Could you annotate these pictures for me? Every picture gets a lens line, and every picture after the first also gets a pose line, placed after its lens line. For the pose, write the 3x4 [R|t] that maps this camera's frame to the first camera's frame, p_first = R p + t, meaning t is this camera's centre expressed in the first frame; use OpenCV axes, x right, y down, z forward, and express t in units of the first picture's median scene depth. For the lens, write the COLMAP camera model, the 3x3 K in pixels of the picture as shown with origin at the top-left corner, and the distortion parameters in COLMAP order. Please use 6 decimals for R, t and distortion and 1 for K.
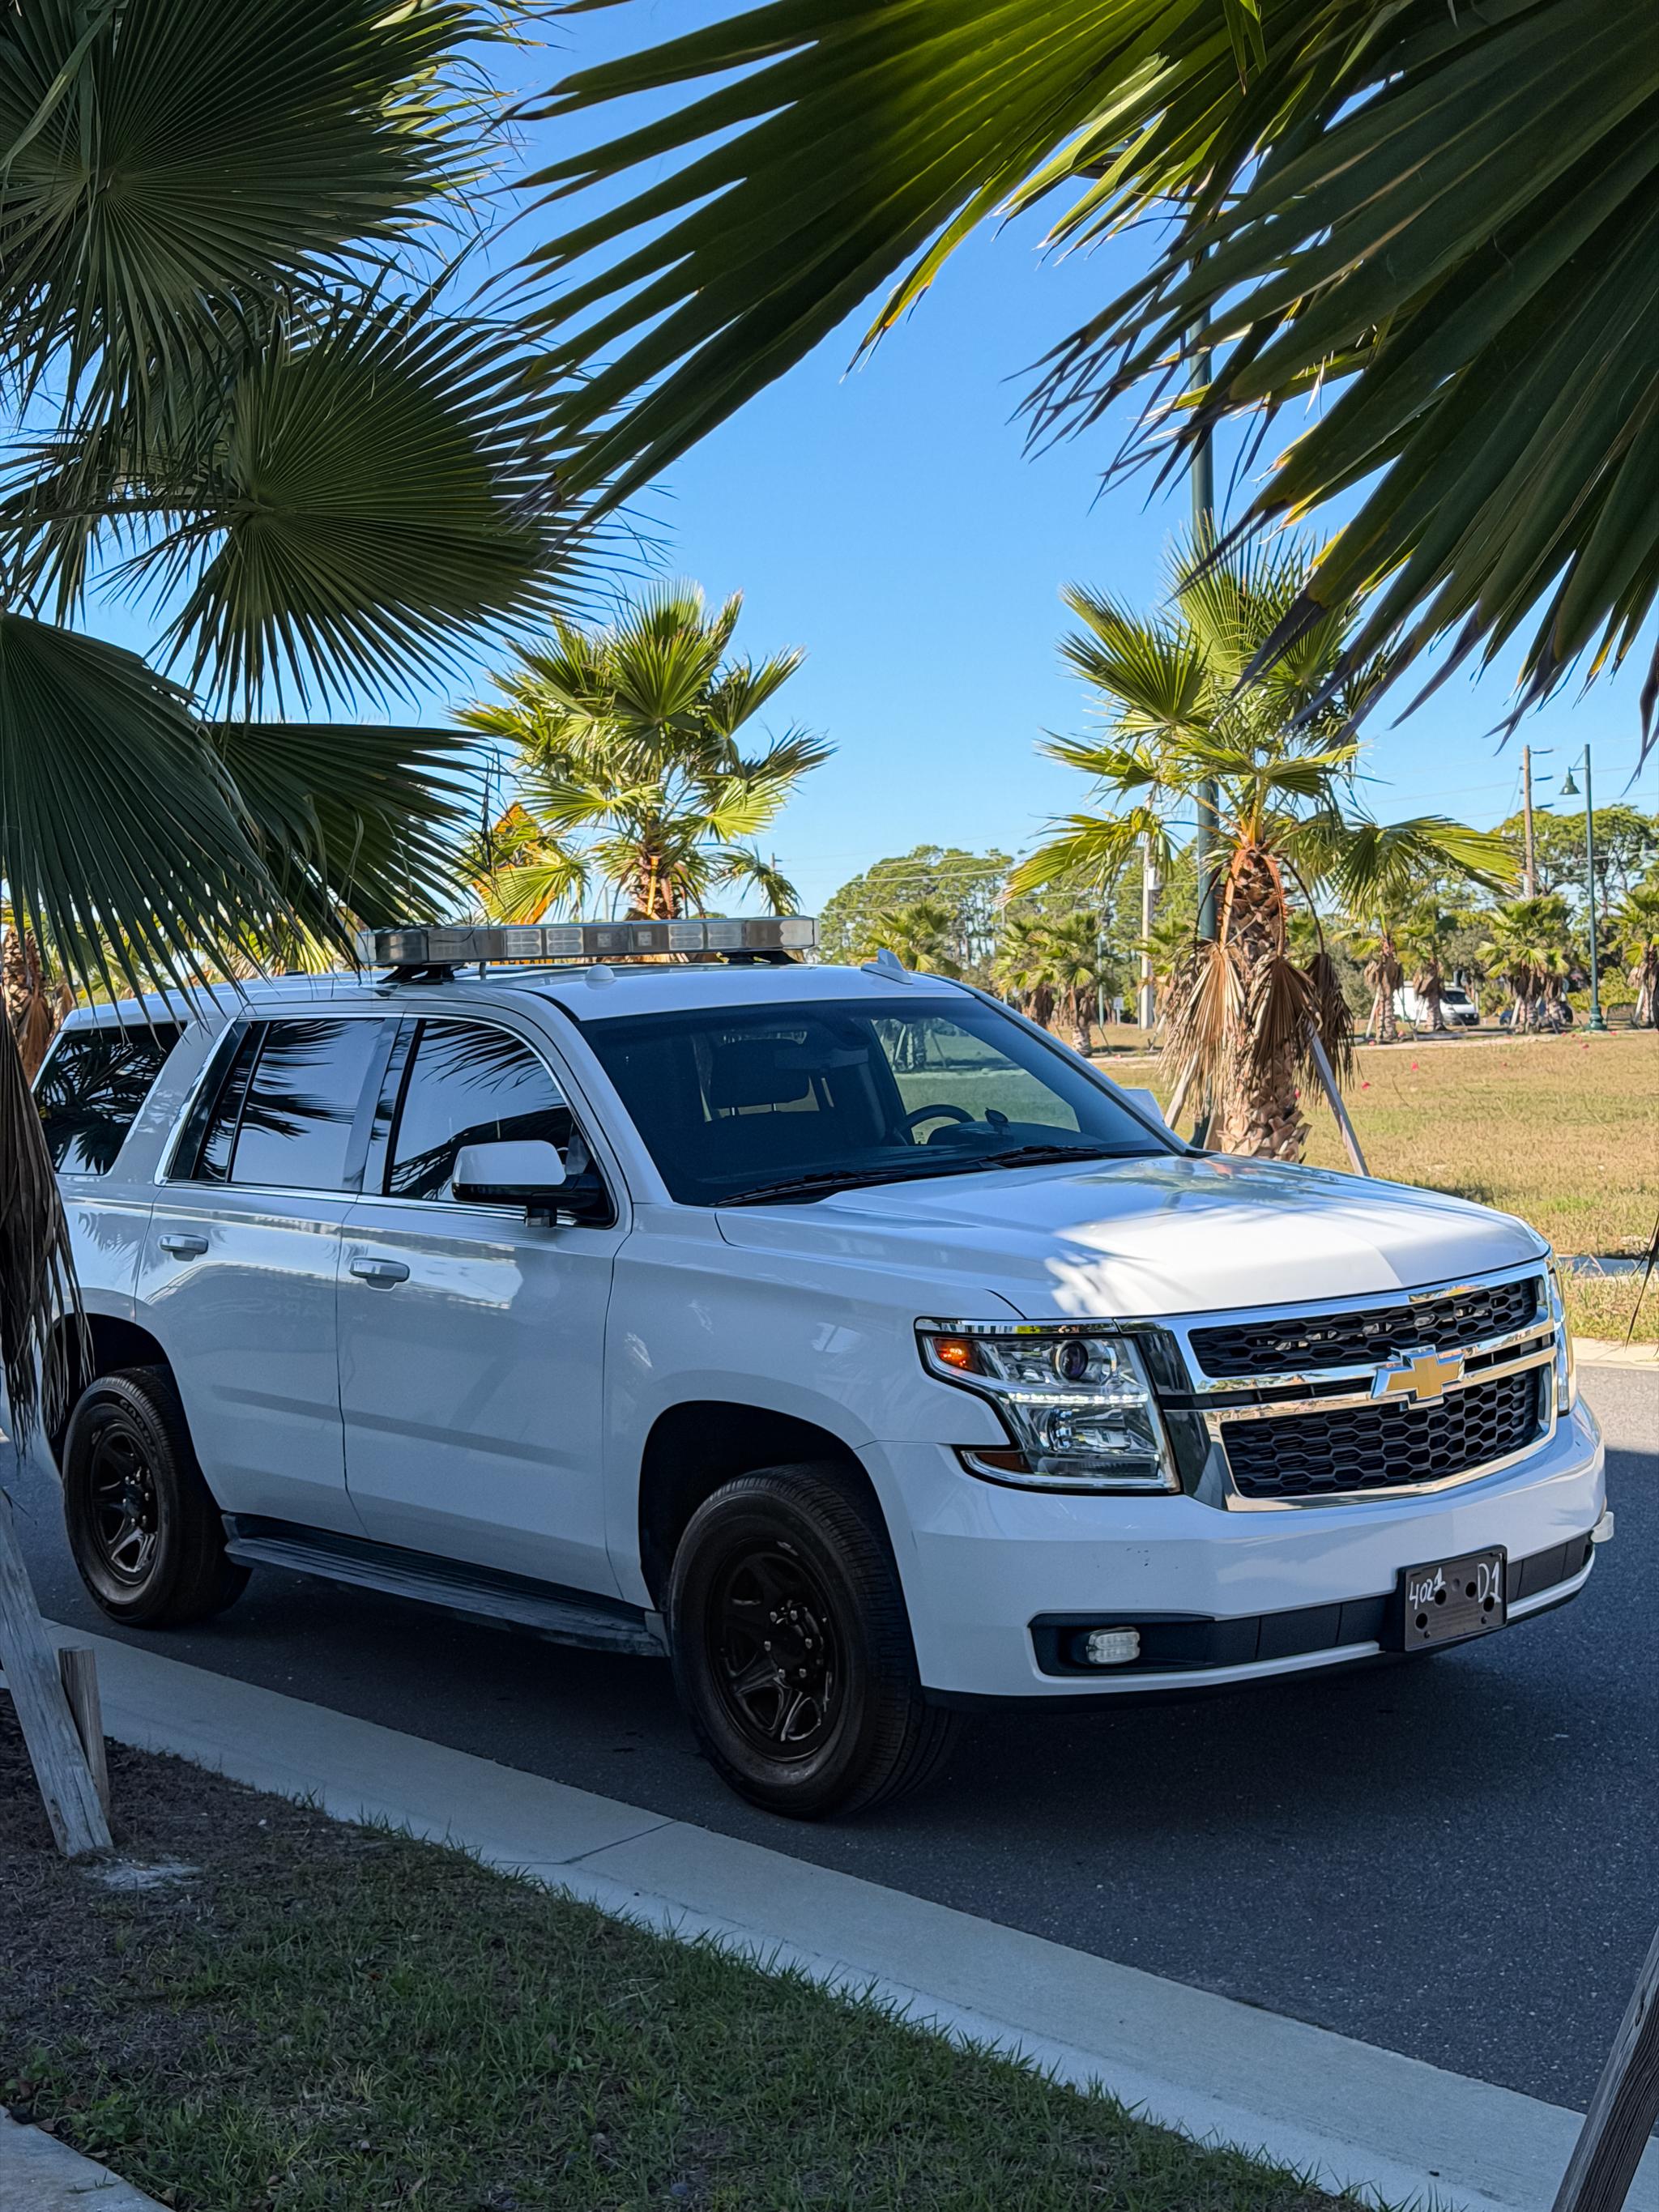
lens RADIAL K [[3015.6, 0, 829.5], [0, 3015.6, 1106.0], [0, 0, 1]] dist [0.025938, 0.029783]
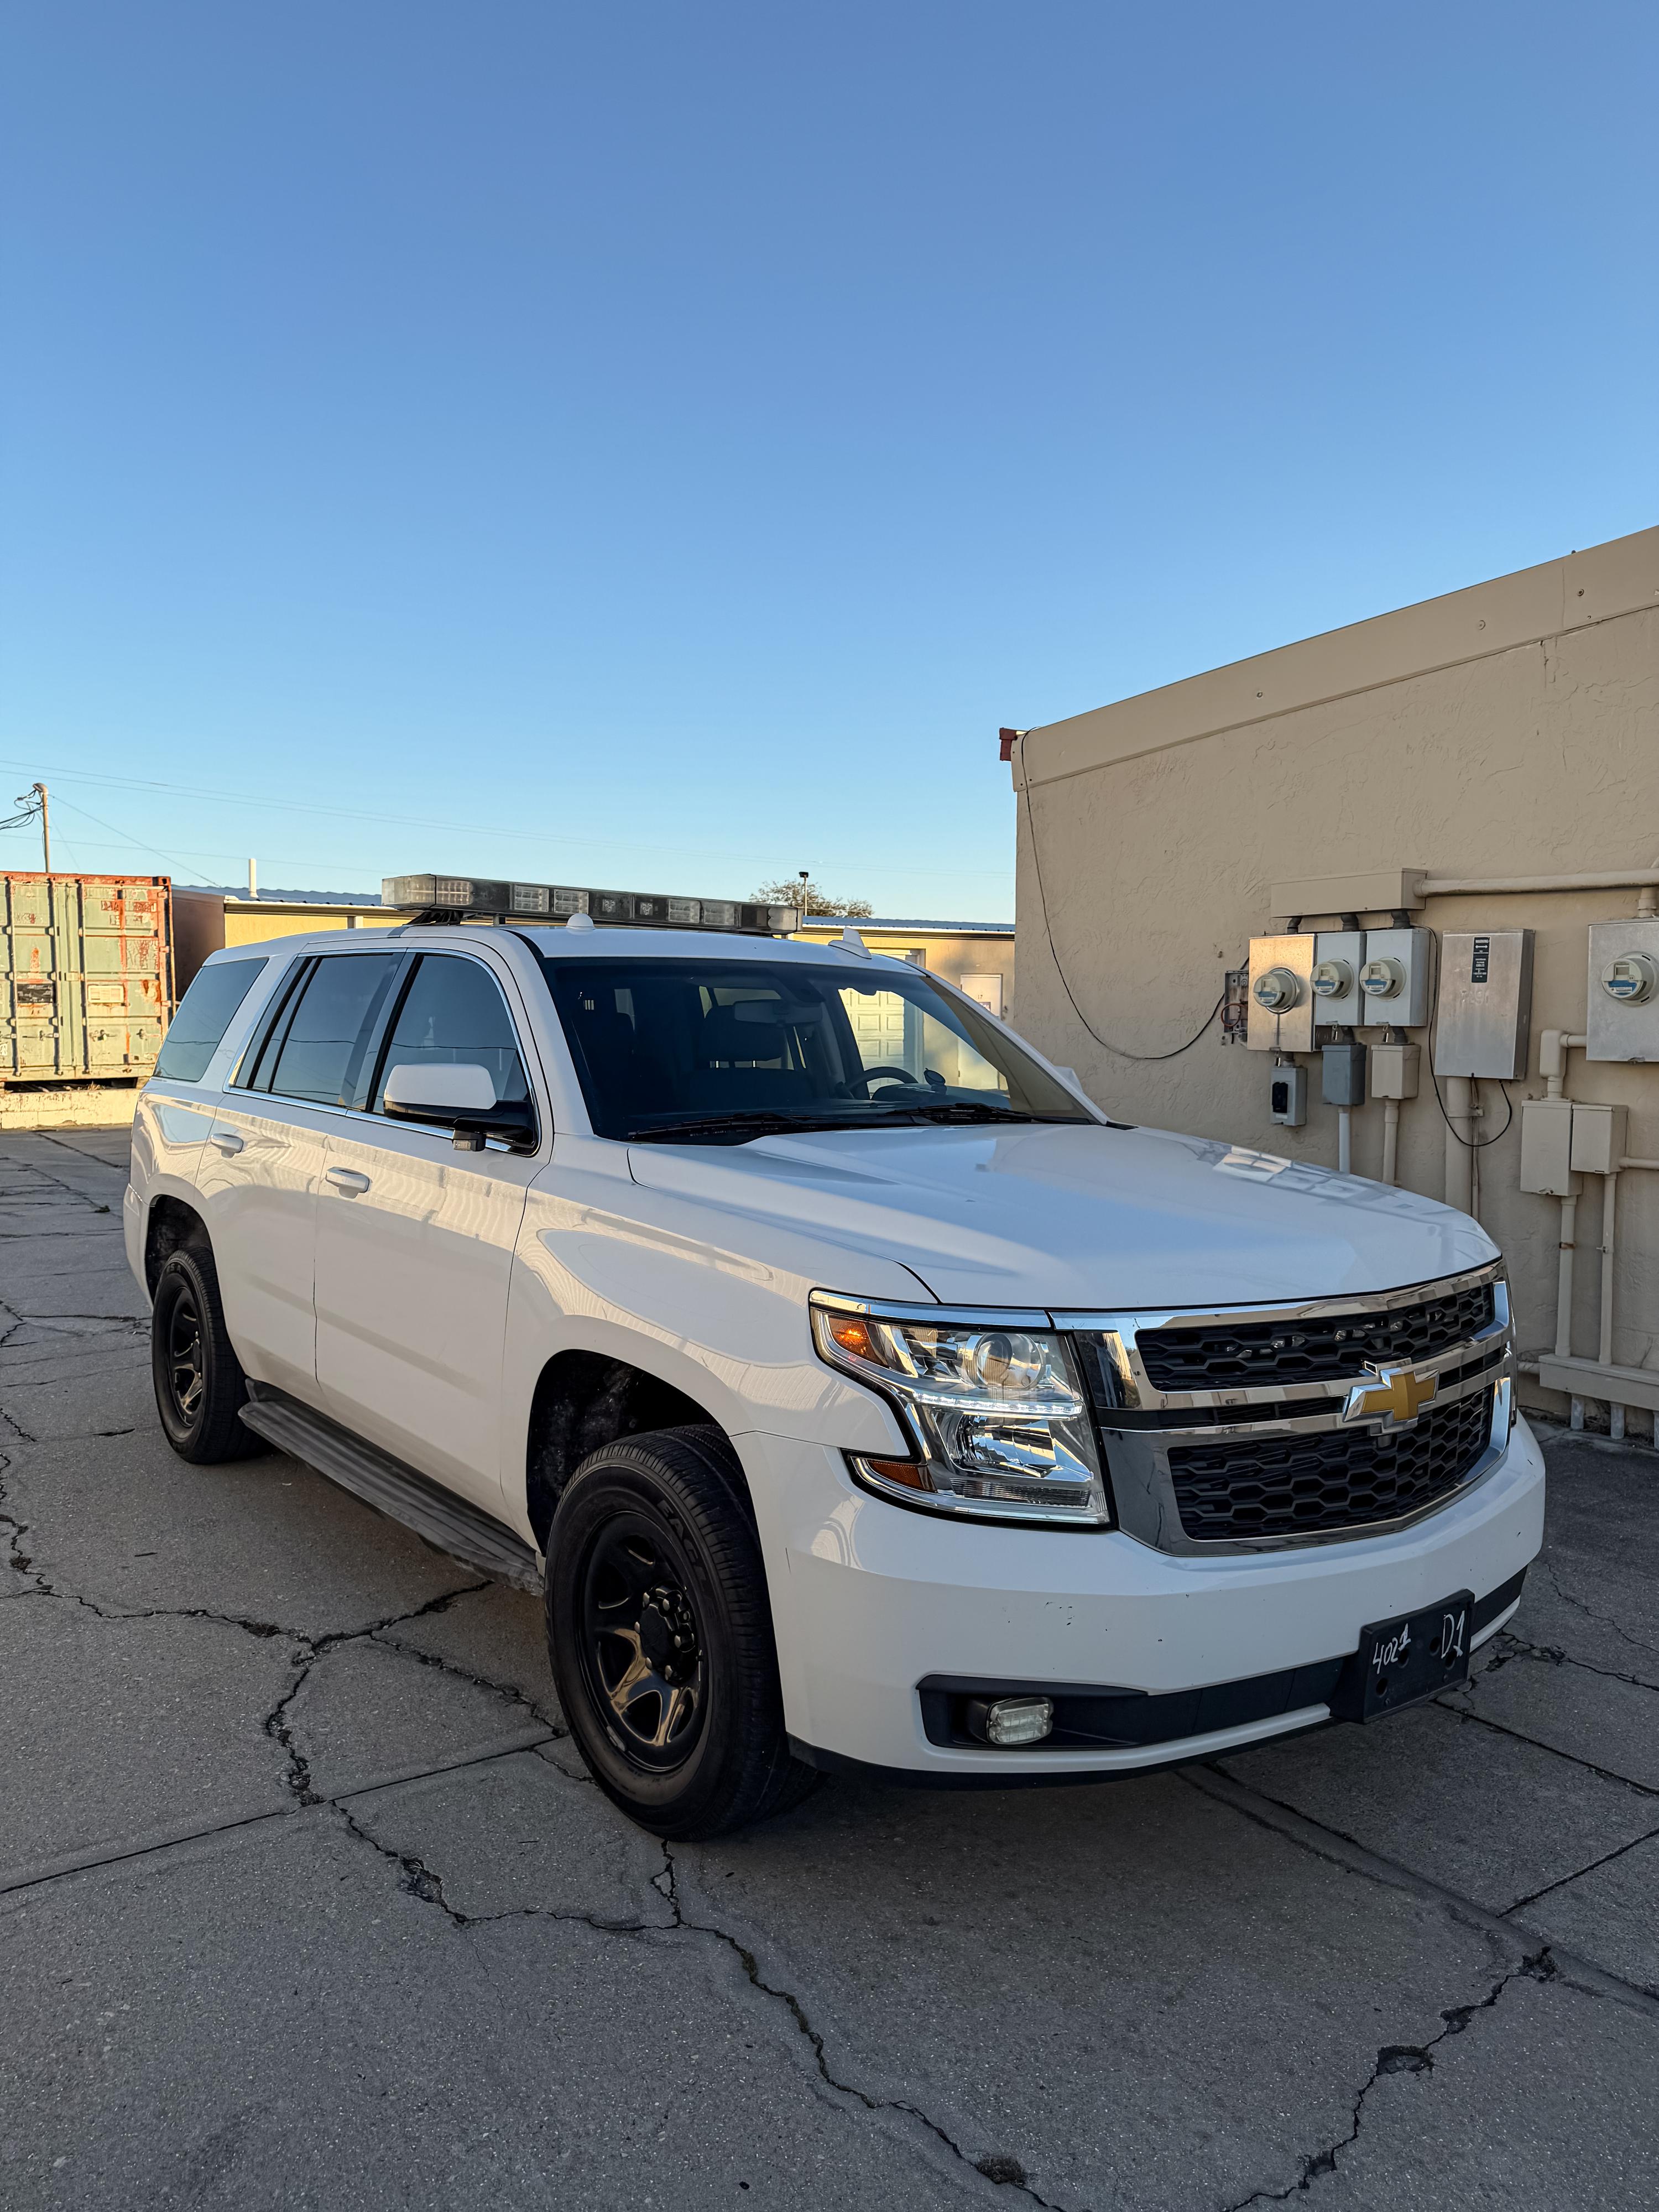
lens RADIAL K [[1529.3, 0, 825.8], [0, 1529.3, 1118.3], [0, 0, 1]] dist [0.135066, -0.223939]
pose [[0.997079, 0.071333, -0.027289, 0.035823], [-0.070929, 0.997361, 0.015506, 0.013687], [0.028323, -0.013525, 0.999507, 0.498775]]
